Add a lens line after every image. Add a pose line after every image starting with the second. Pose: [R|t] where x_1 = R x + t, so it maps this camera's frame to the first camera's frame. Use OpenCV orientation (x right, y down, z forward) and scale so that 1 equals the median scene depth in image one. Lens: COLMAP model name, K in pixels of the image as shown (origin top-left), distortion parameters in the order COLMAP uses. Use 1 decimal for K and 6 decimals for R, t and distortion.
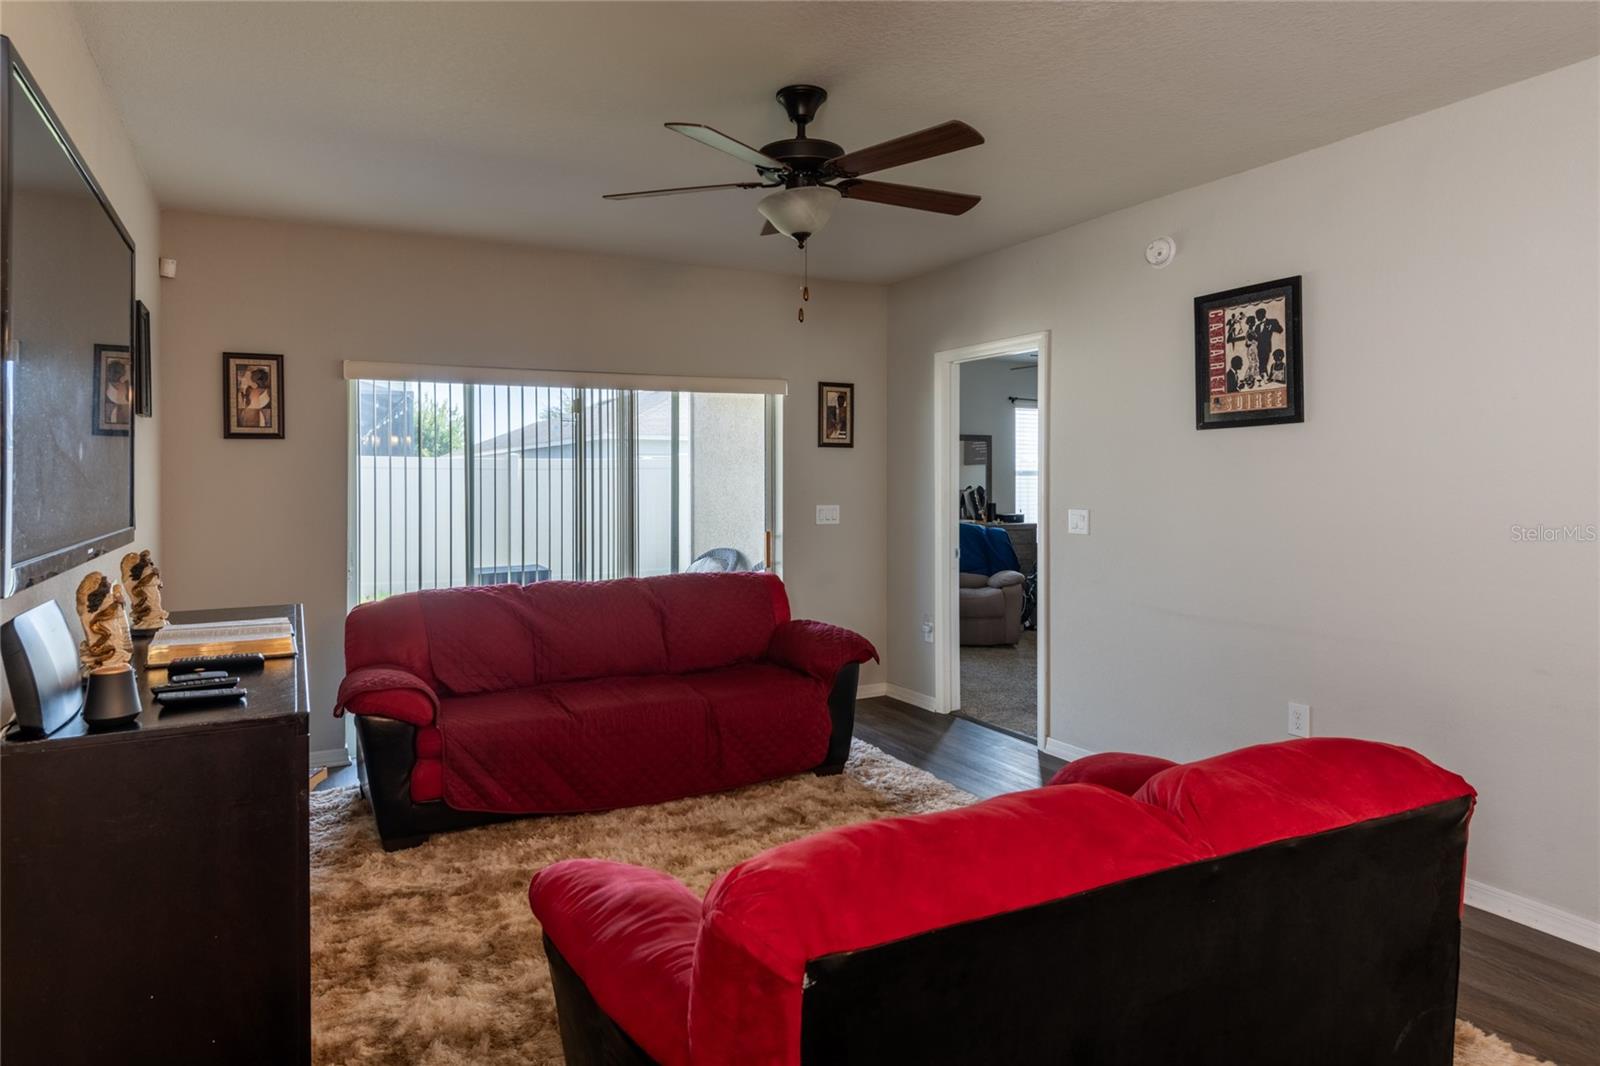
lens RADIAL K [[943.1, 0, 757.5], [0, 943.1, 481.4], [0, 0, 1]] dist [0.046359, 0.000034]
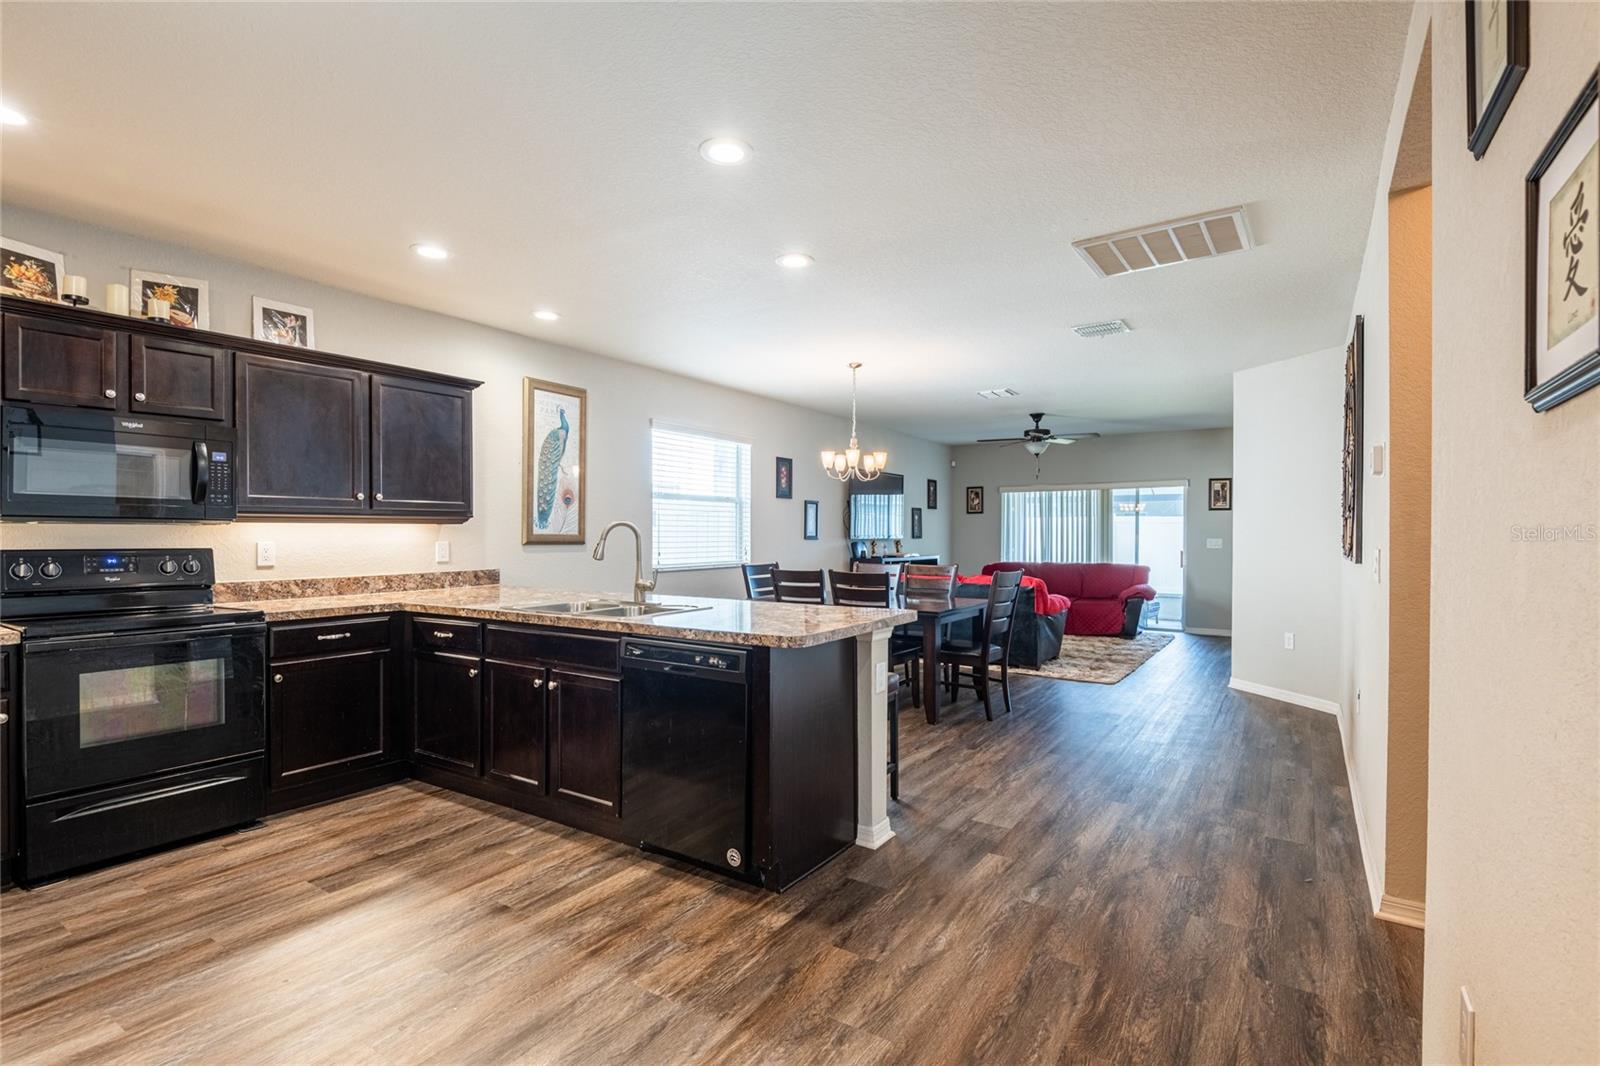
lens RADIAL K [[760.0, 0, 803.4], [0, 760.0, 529.1], [0, 0, 1]] dist [0.033019, -0.027226]
pose [[0.511447, -0.001674, -0.859313, 1.354972], [-0.007185, 0.999955, -0.006225, 0.026913], [0.859285, 0.009358, 0.511412, -0.783163]]
